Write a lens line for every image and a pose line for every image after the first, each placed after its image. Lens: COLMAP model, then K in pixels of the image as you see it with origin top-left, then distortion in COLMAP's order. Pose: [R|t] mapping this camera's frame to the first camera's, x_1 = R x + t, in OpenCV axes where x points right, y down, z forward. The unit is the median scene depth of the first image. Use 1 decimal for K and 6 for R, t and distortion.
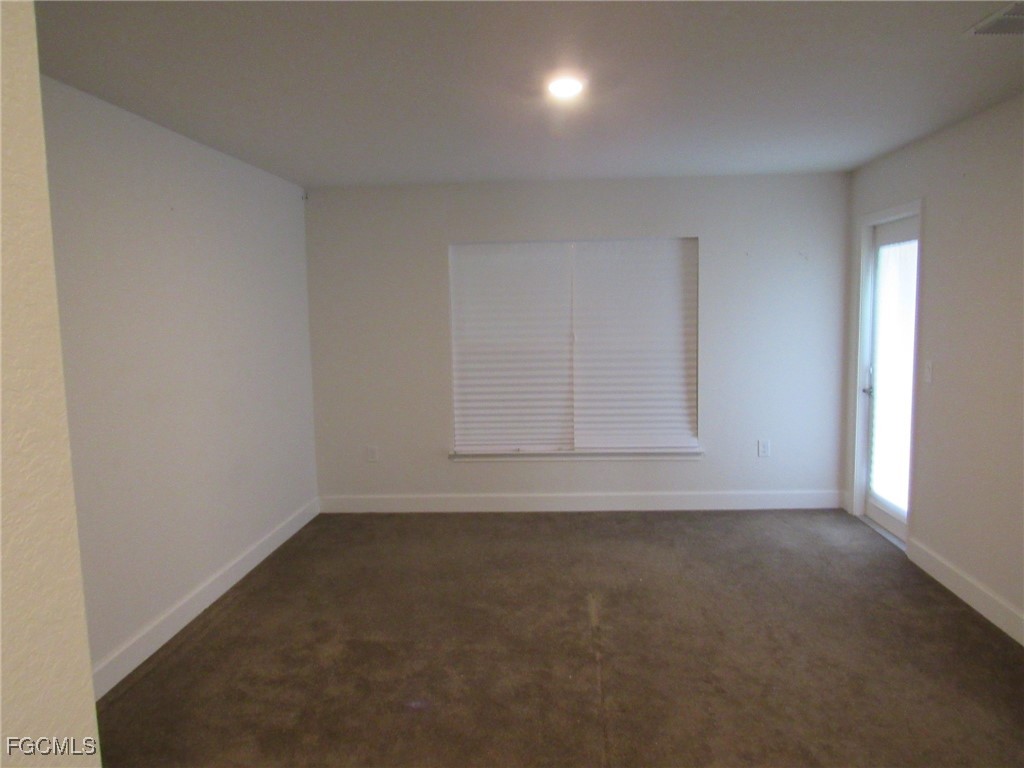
lens RADIAL K [[745.8, 0, 521.8], [0, 745.8, 385.9], [0, 0, 1]] dist [-0.030954, 0.015724]
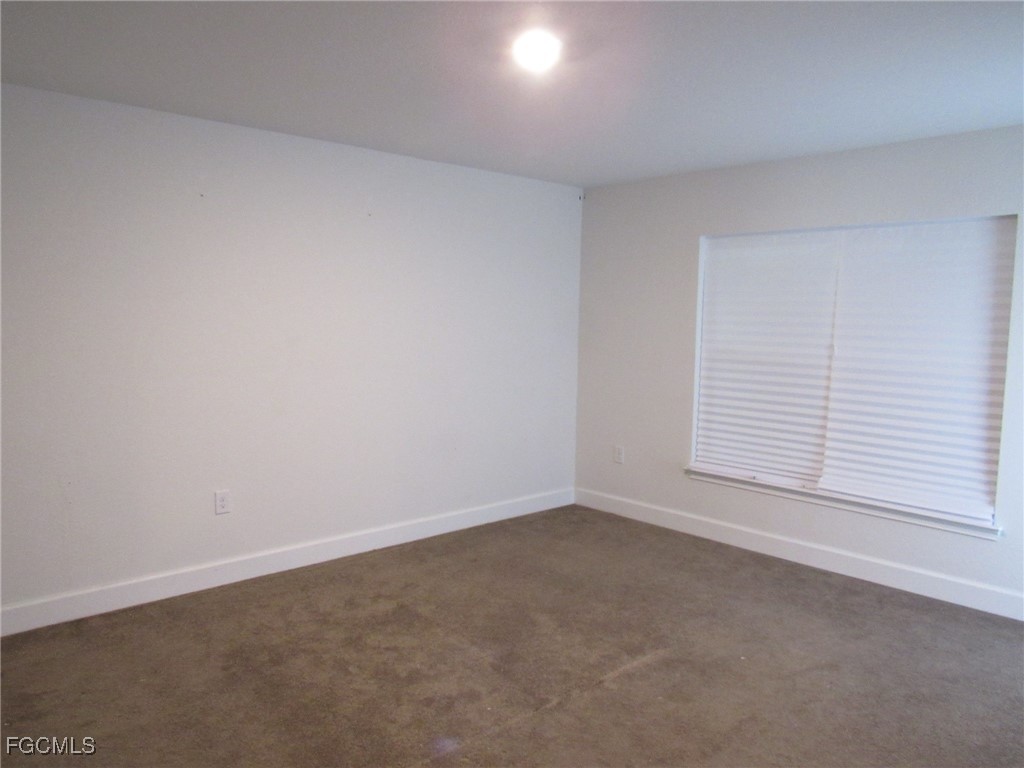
lens RADIAL K [[745.8, 0, 519.1], [0, 745.8, 383.2], [0, 0, 1]] dist [-0.030954, 0.015724]
pose [[0.715720, 0.096682, -0.691663, 0.386885], [-0.107806, 0.993795, 0.027358, -0.015521], [0.690017, 0.054985, 0.721702, 0.204778]]
